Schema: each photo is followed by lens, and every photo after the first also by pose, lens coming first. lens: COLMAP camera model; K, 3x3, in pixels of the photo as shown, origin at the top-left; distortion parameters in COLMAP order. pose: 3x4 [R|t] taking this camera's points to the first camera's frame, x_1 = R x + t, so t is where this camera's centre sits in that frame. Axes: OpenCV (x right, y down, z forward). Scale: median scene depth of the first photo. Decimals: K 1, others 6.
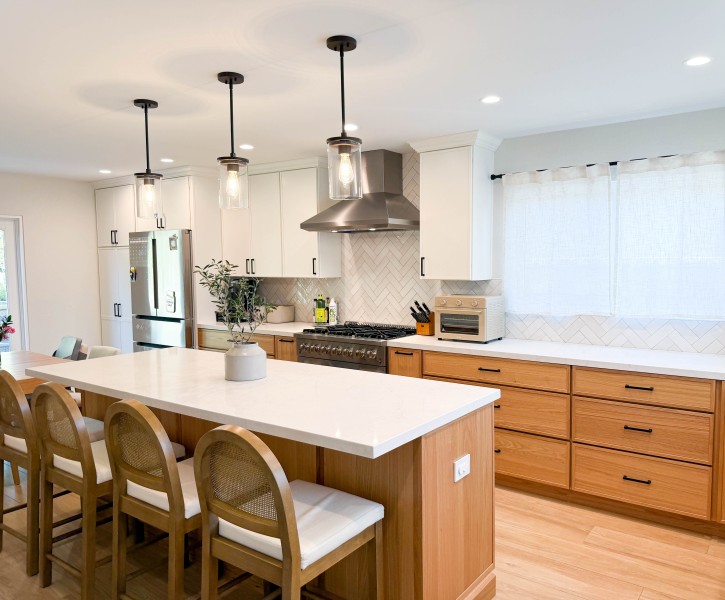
lens RADIAL K [[571.0, 0, 400.7], [0, 571.0, 300.0], [0, 0, 1]] dist [0.100722, -0.133379]
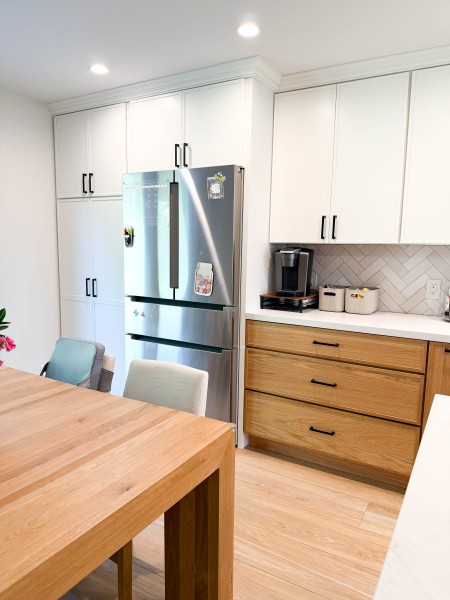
lens RADIAL K [[429.1, 0, 222.4], [0, 429.1, 301.0], [0, 0, 1]] dist [0.044160, -0.045901]
pose [[0.996699, 0.013714, 0.080024, -0.642061], [-0.019102, 0.997573, 0.066954, -0.007546], [-0.078912, -0.068262, 0.994542, 0.792000]]
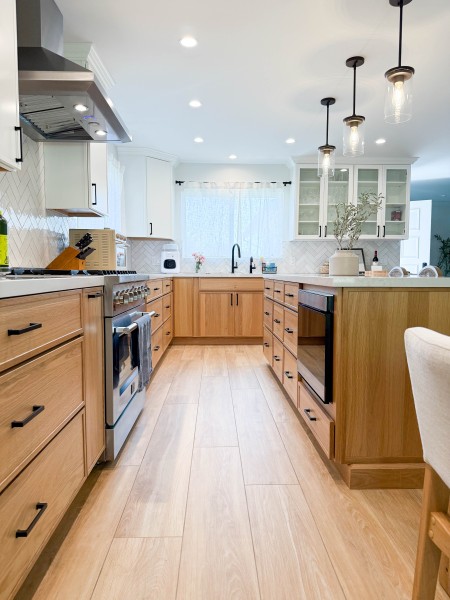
lens RADIAL K [[429.1, 0, 221.7], [0, 429.1, 301.5], [0, 0, 1]] dist [0.044160, -0.045901]
pose [[-0.601334, -0.049449, 0.797466, -0.763514], [0.059554, 0.992533, 0.106452, 0.058081], [-0.796775, 0.111506, -0.593898, 1.536212]]
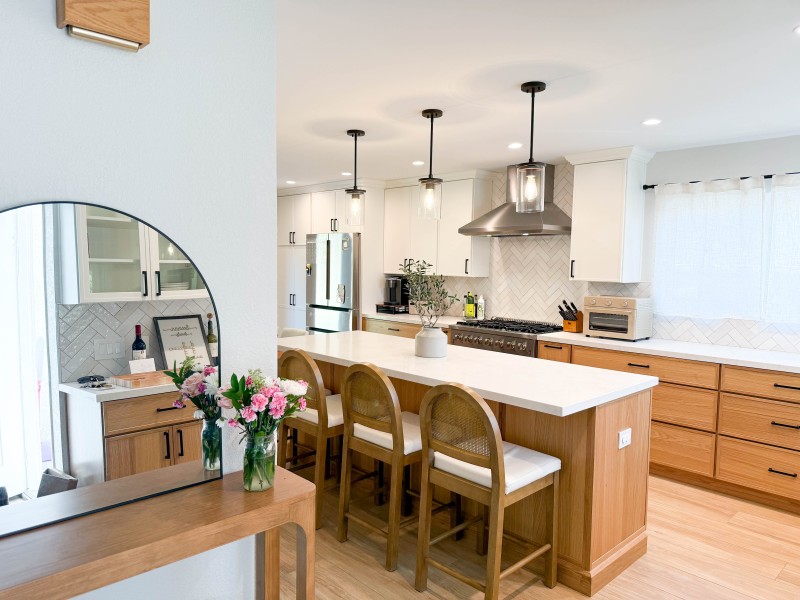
lens RADIAL K [[572.1, 0, 401.4], [0, 572.1, 299.2], [0, 0, 1]] dist [0.044160, -0.045901]
pose [[0.980654, 0.036412, -0.192332, -0.083277], [-0.036881, 0.999319, 0.001145, 0.012660], [0.192243, 0.005971, 0.981329, -0.170929]]
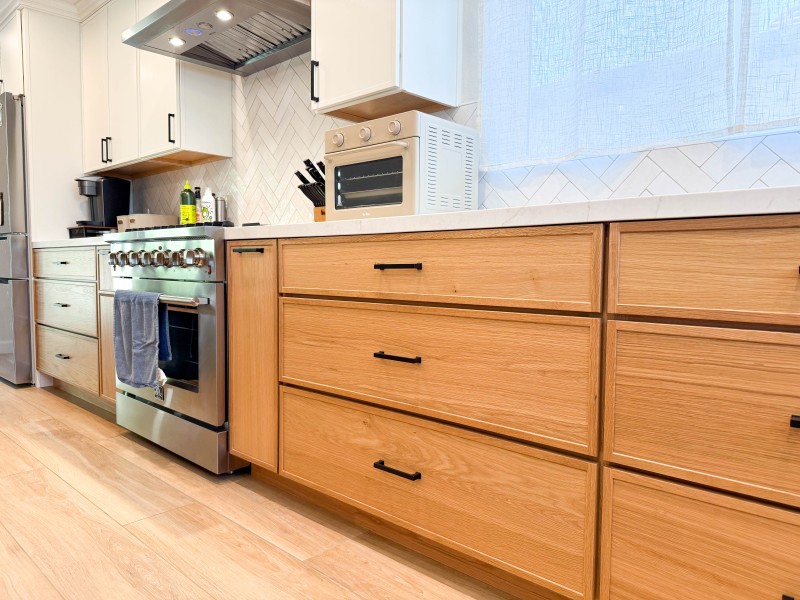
lens RADIAL K [[572.1, 0, 405.7], [0, 572.1, 297.3], [0, 0, 1]] dist [0.044160, -0.045901]
pose [[0.992396, 0.019458, -0.121538, 0.216289], [-0.019983, 0.999796, -0.003102, 0.150642], [0.121453, 0.005508, 0.992582, 0.644303]]
